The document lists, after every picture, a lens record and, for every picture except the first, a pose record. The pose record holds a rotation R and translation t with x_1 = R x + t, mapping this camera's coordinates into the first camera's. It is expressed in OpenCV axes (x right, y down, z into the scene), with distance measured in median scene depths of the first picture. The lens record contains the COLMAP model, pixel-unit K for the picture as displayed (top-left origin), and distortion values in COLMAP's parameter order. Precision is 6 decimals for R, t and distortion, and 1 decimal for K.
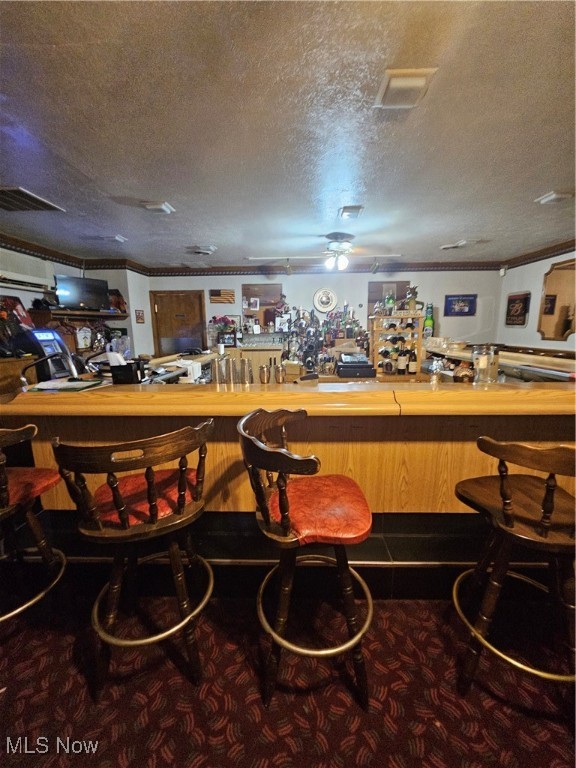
lens RADIAL K [[313.4, 0, 287.8], [0, 313.4, 388.7], [0, 0, 1]] dist [-0.002133, -0.000330]
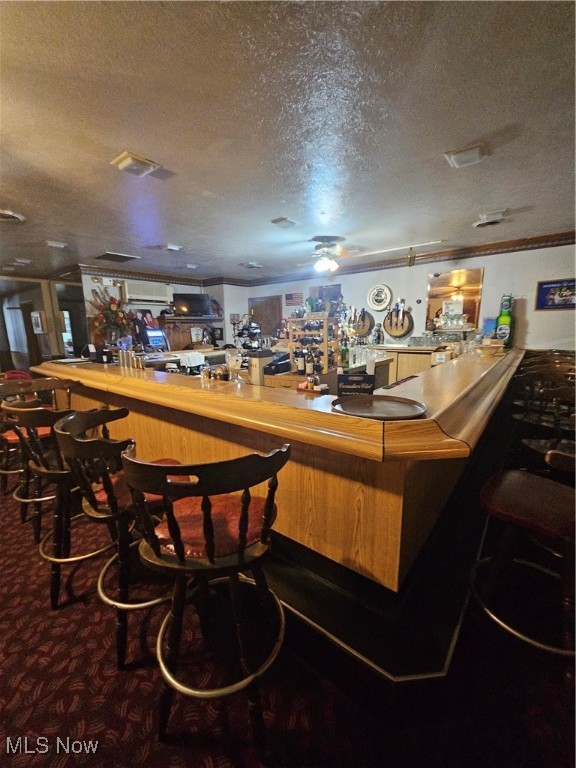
lens RADIAL K [[310.4, 0, 288.0], [0, 310.4, 384.0], [0, 0, 1]] dist [-0.002557, -0.000206]
pose [[0.799407, 0.105644, -0.591428, 0.494059], [-0.108190, 0.993639, 0.031253, -0.023340], [0.590968, 0.039003, 0.805752, 0.091483]]
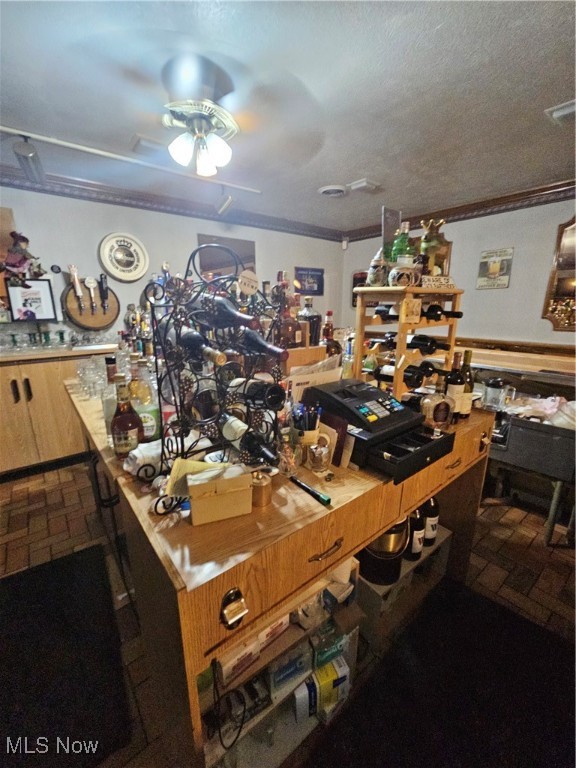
lens RADIAL K [[313.4, 0, 287.8], [0, 313.4, 388.7], [0, 0, 1]] dist [-0.002133, -0.000330]
pose [[0.754258, -0.161136, 0.636498, -0.047097], [0.121253, 0.986928, 0.106166, -0.089669], [-0.645285, -0.002899, 0.763937, 0.431216]]
